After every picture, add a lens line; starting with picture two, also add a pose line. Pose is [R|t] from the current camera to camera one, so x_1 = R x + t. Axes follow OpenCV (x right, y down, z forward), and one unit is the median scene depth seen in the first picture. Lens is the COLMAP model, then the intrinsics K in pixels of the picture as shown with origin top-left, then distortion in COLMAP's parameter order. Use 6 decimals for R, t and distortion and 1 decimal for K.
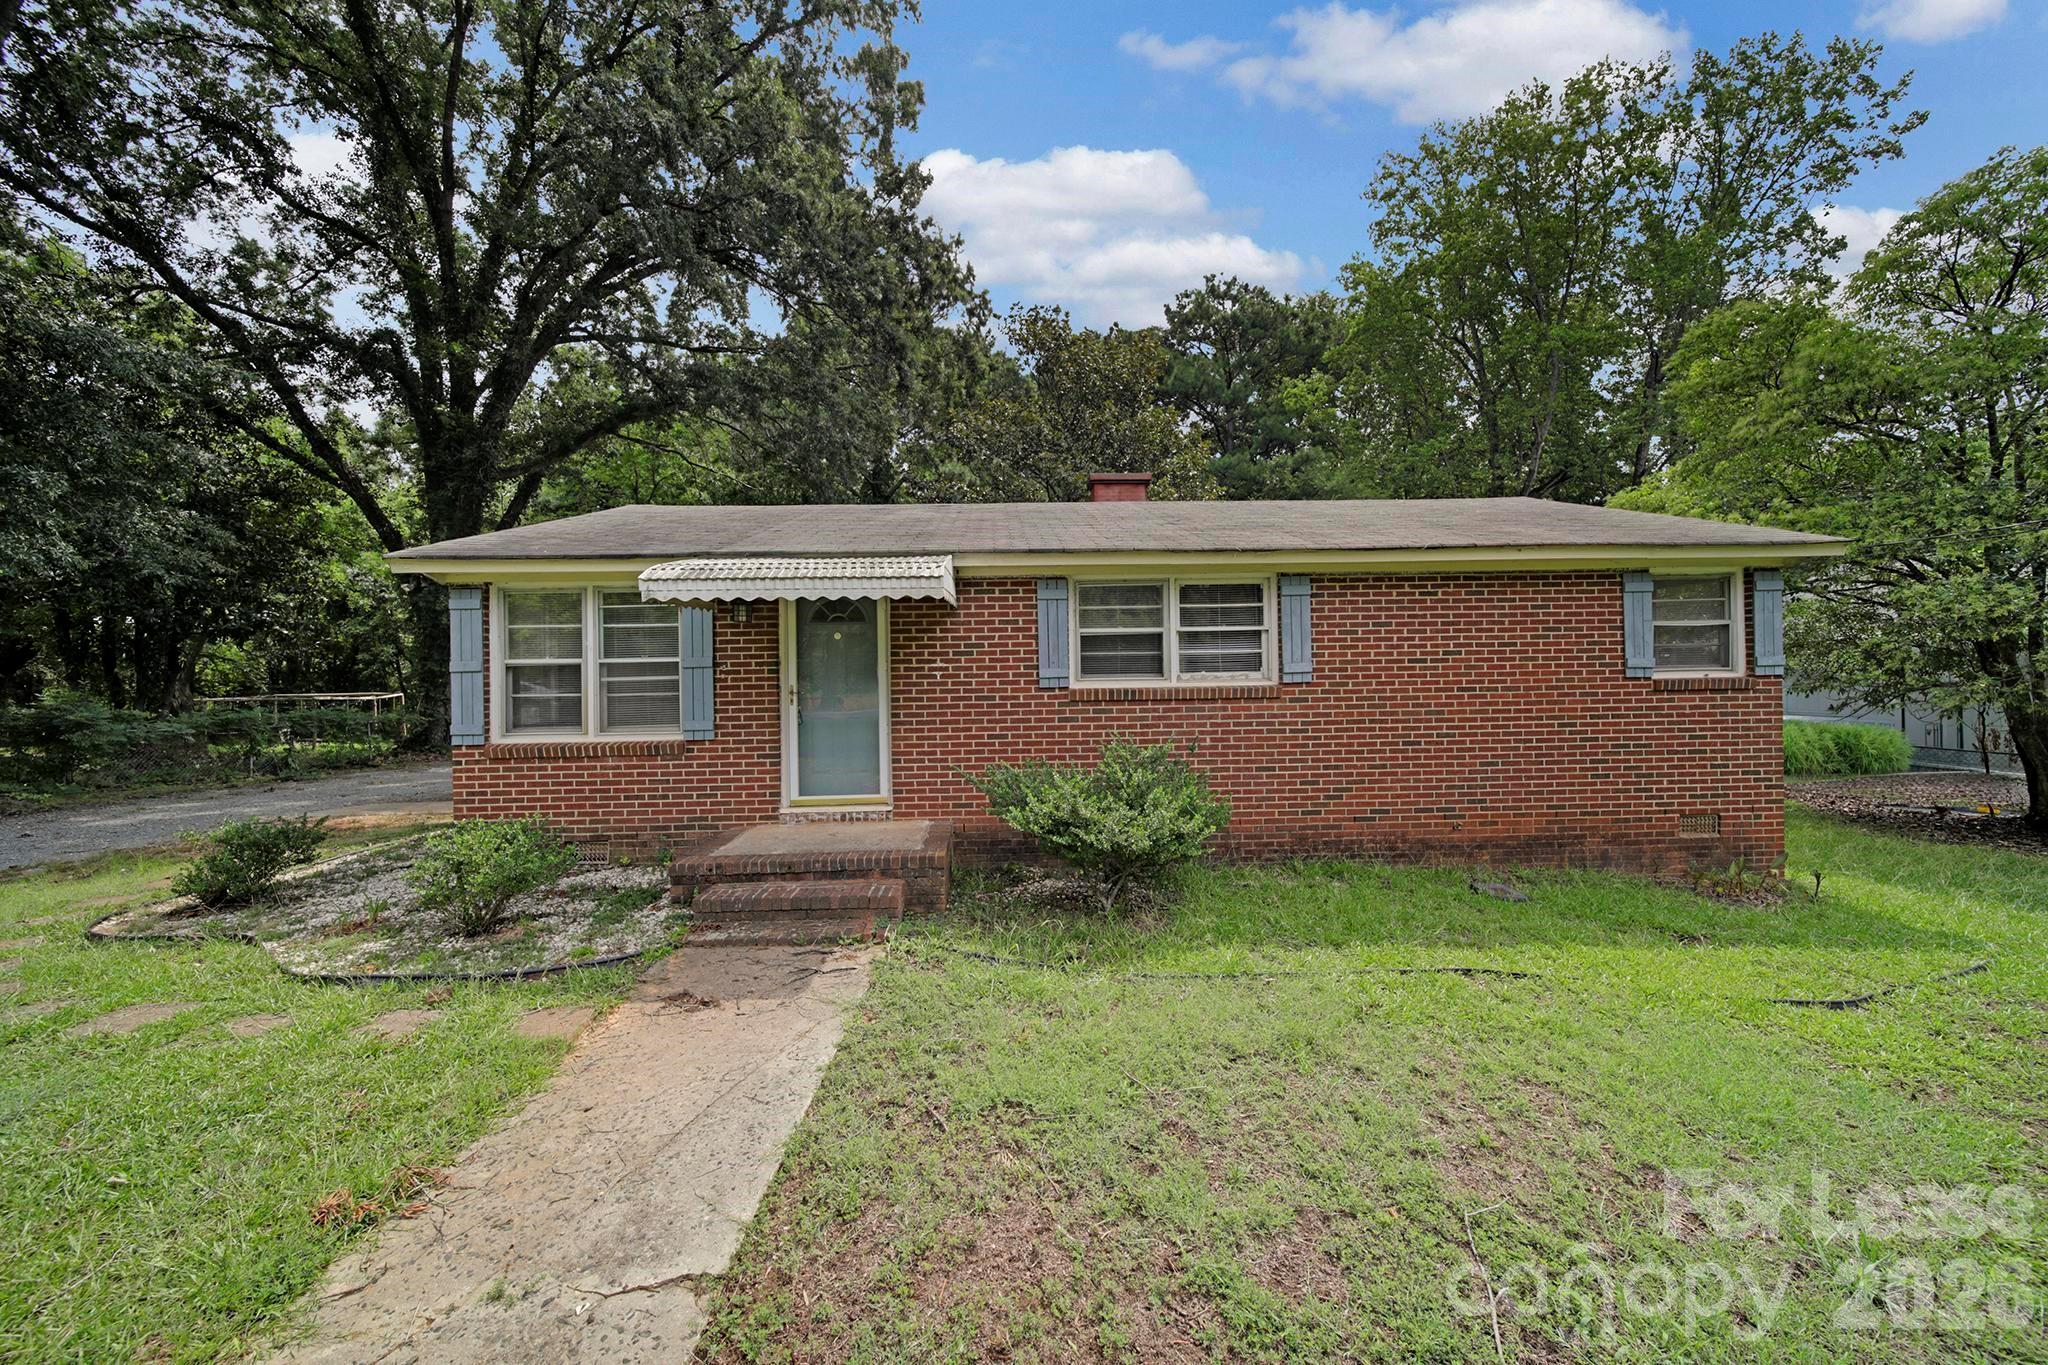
lens RADIAL K [[716.5, 0, 1020.7], [0, 716.5, 668.7], [0, 0, 1]] dist [0.000213, -0.001674]
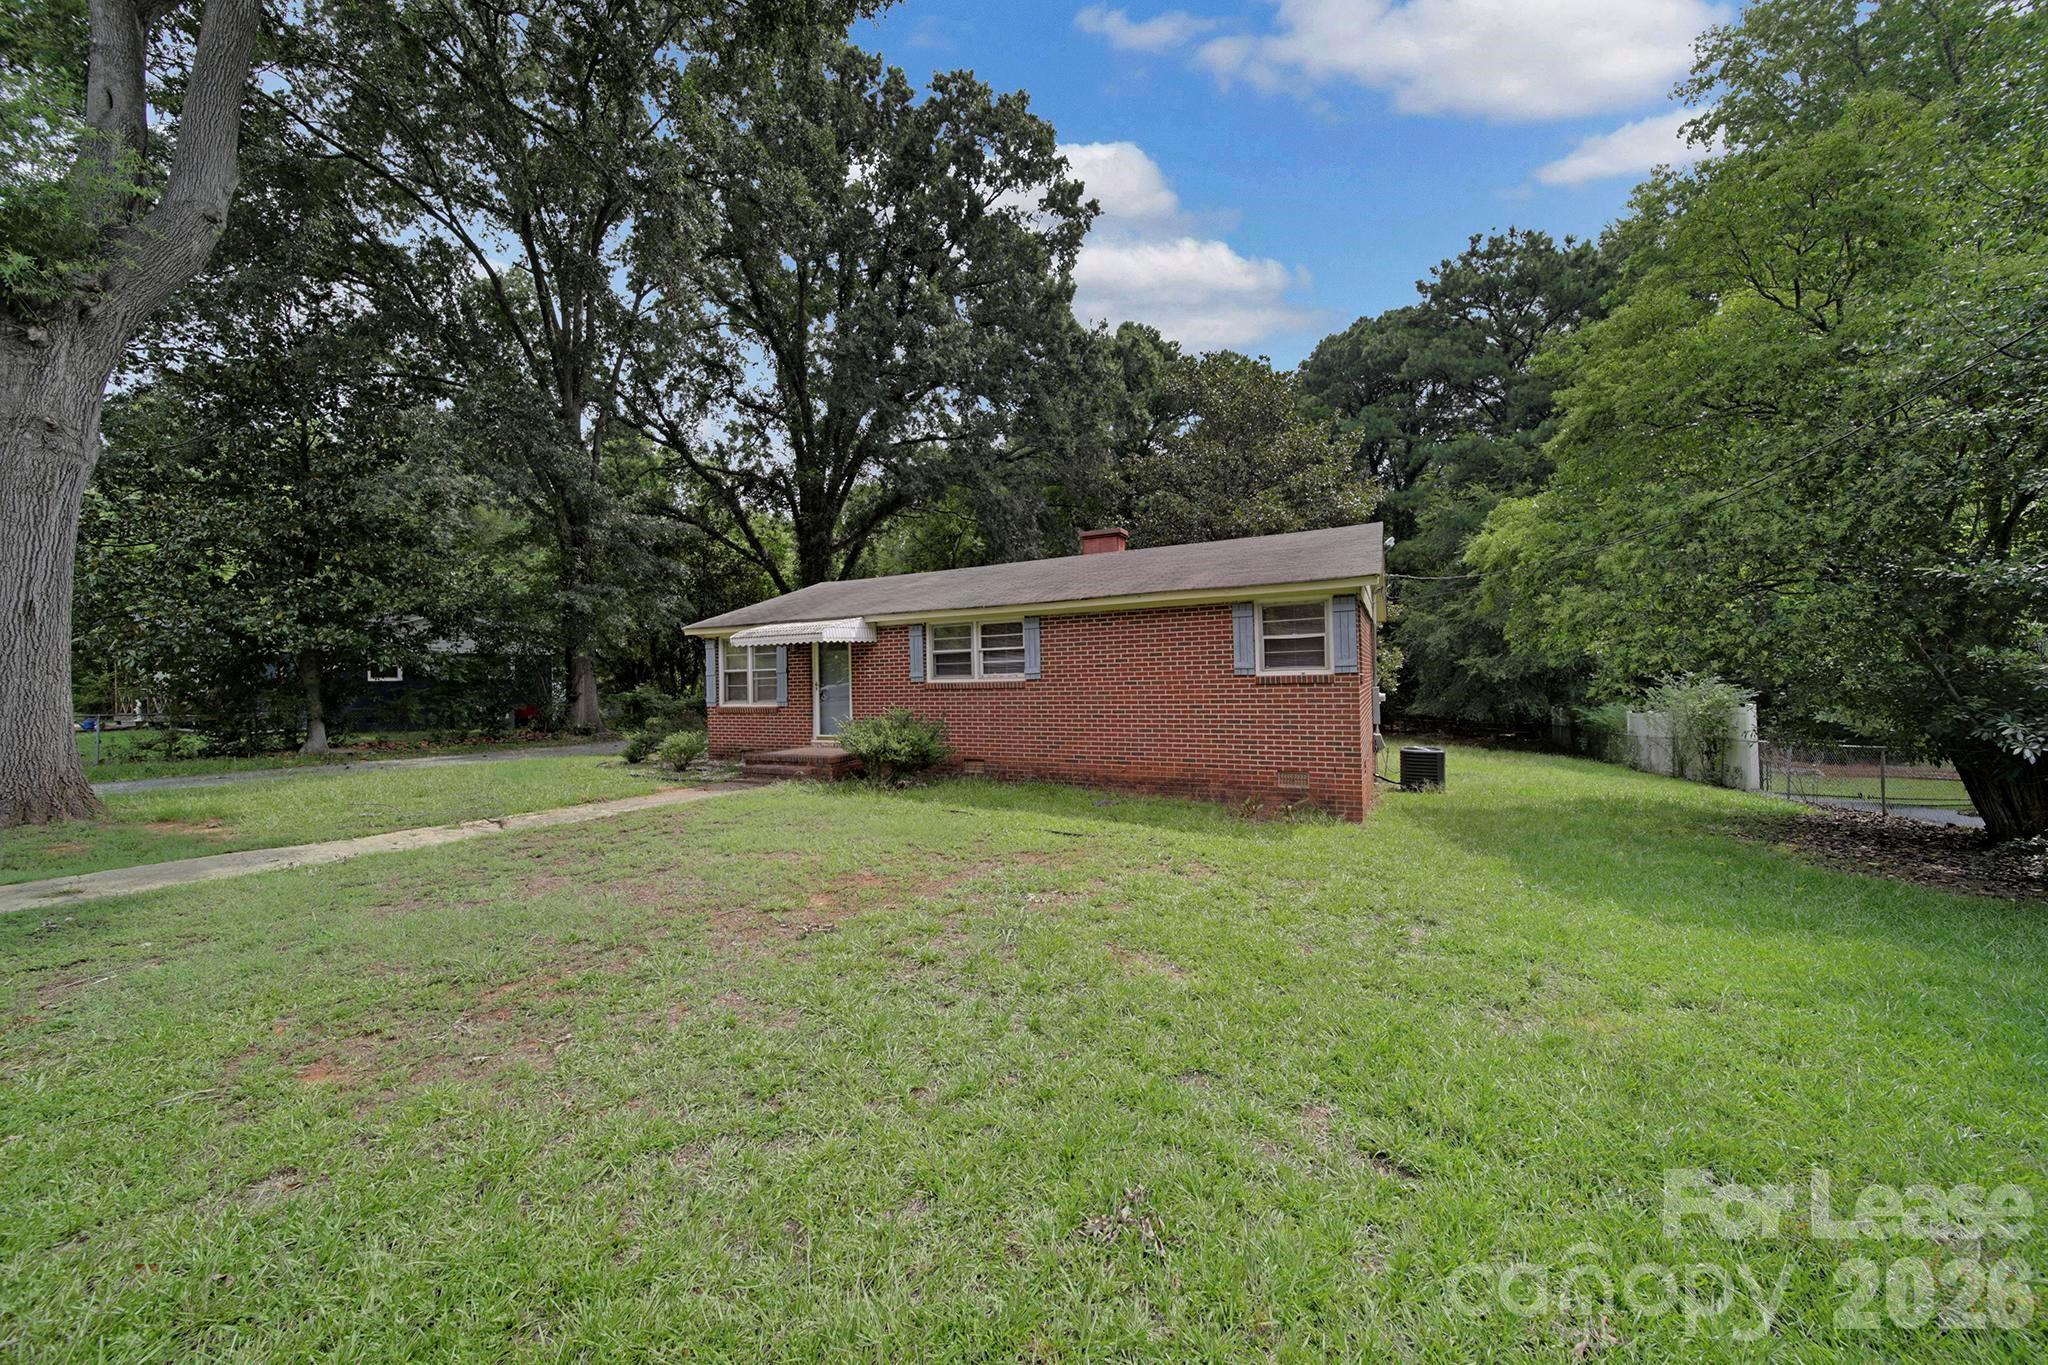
lens RADIAL K [[716.5, 0, 1016.7], [0, 716.5, 678.4], [0, 0, 1]] dist [0.000213, -0.001674]
pose [[0.867982, -0.003049, -0.496586, 1.188073], [0.009553, 0.999899, 0.010559, -0.001379], [0.496503, -0.013909, 0.867923, -0.507464]]
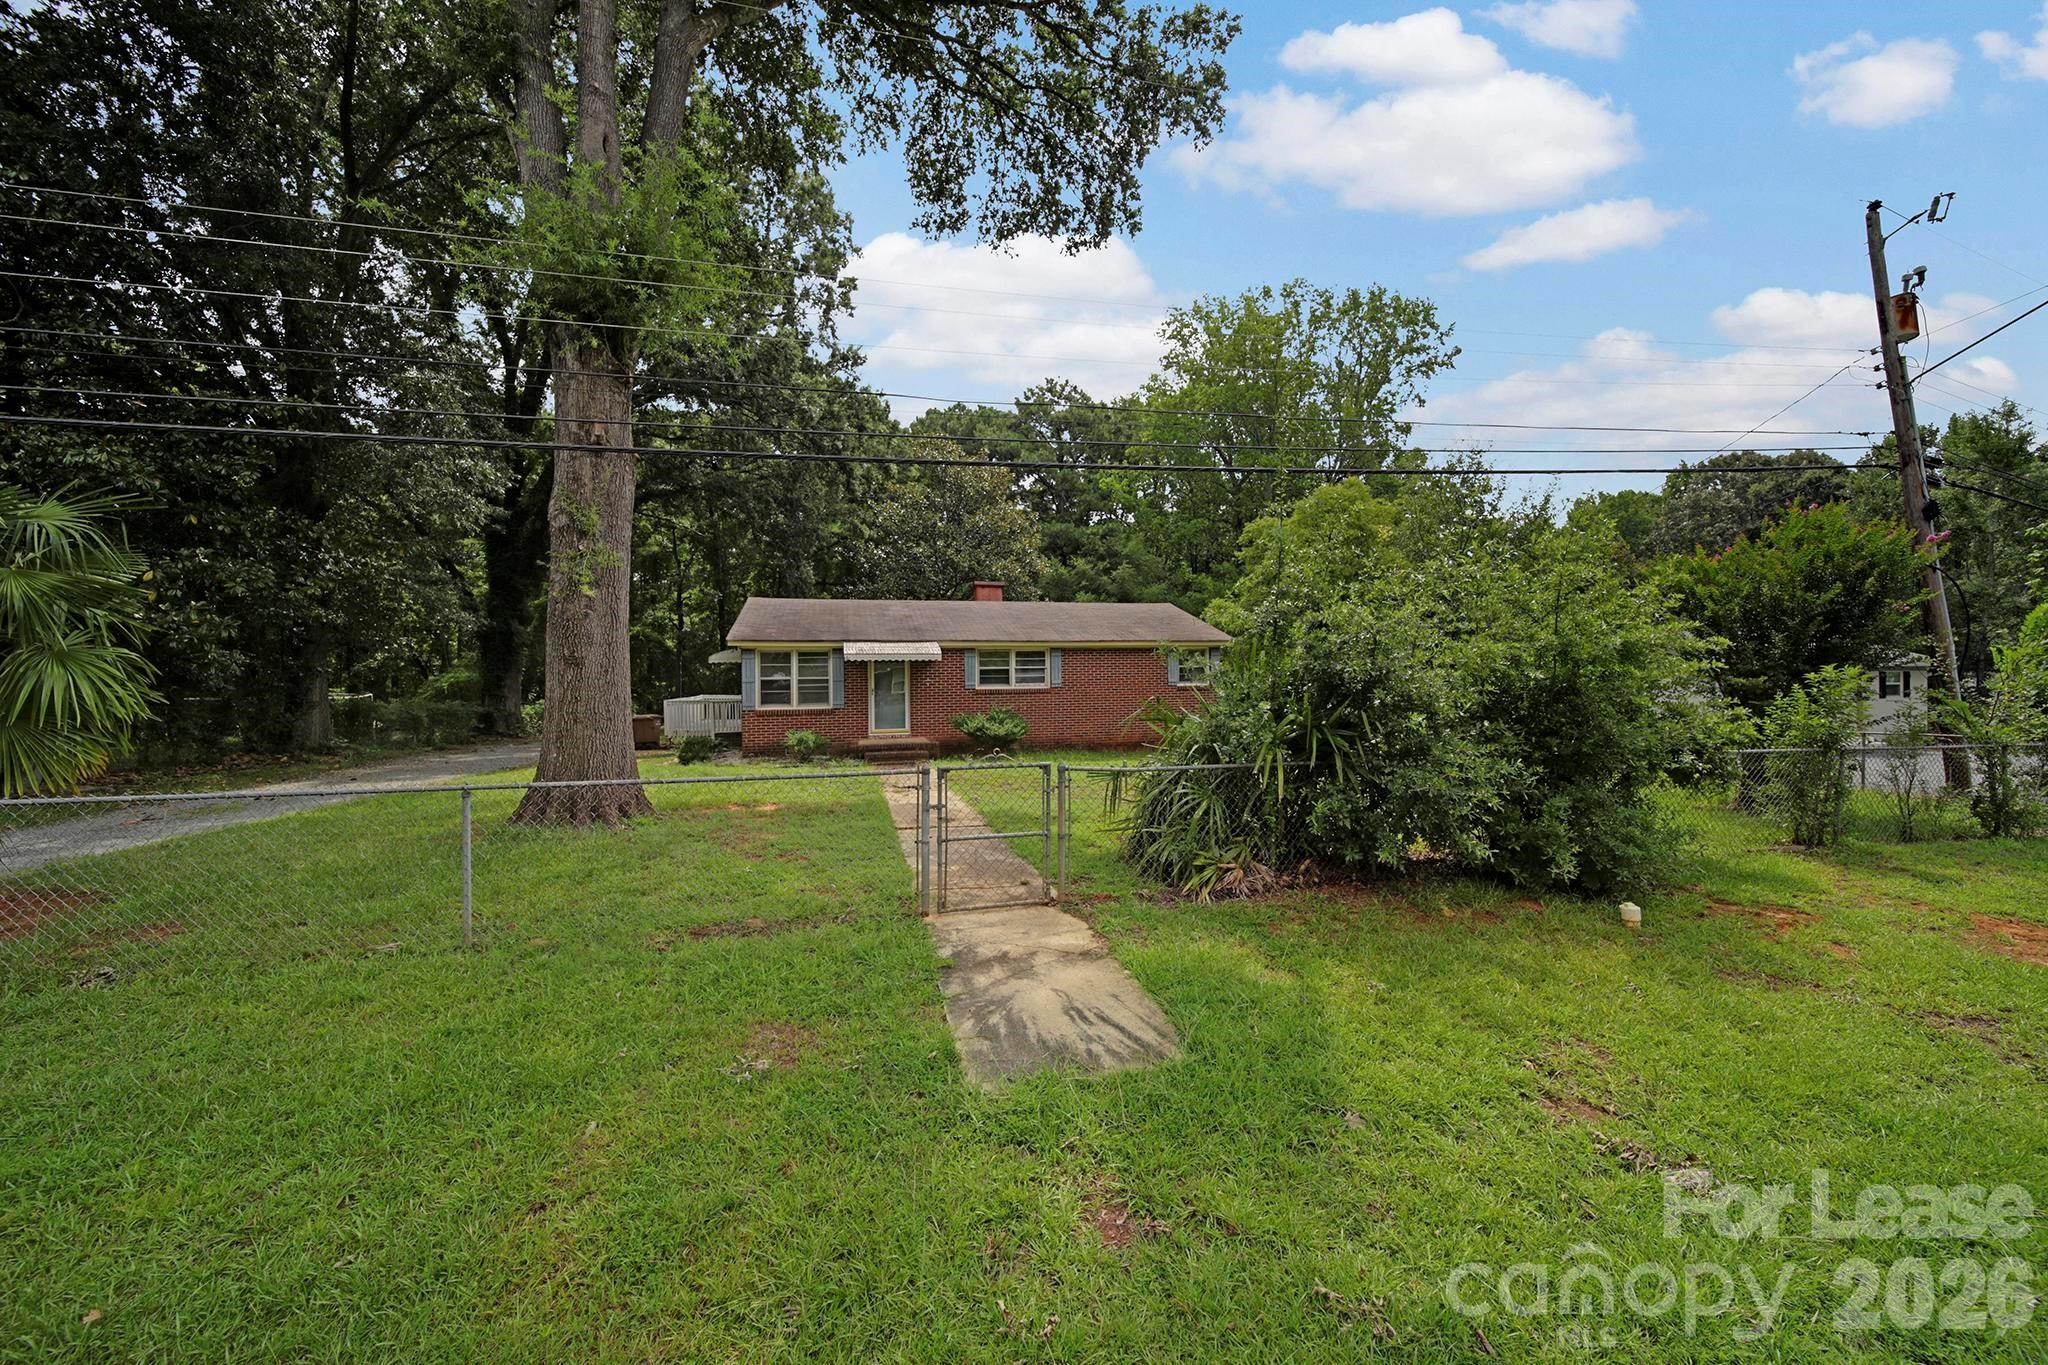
lens RADIAL K [[716.5, 0, 1026.5], [0, 716.5, 677.1], [0, 0, 1]] dist [0.000213, -0.001674]
pose [[0.977092, 0.007293, 0.212692, -0.316646], [-0.010310, 0.999861, 0.013083, -0.054697], [-0.212567, -0.014976, 0.977032, -1.673210]]
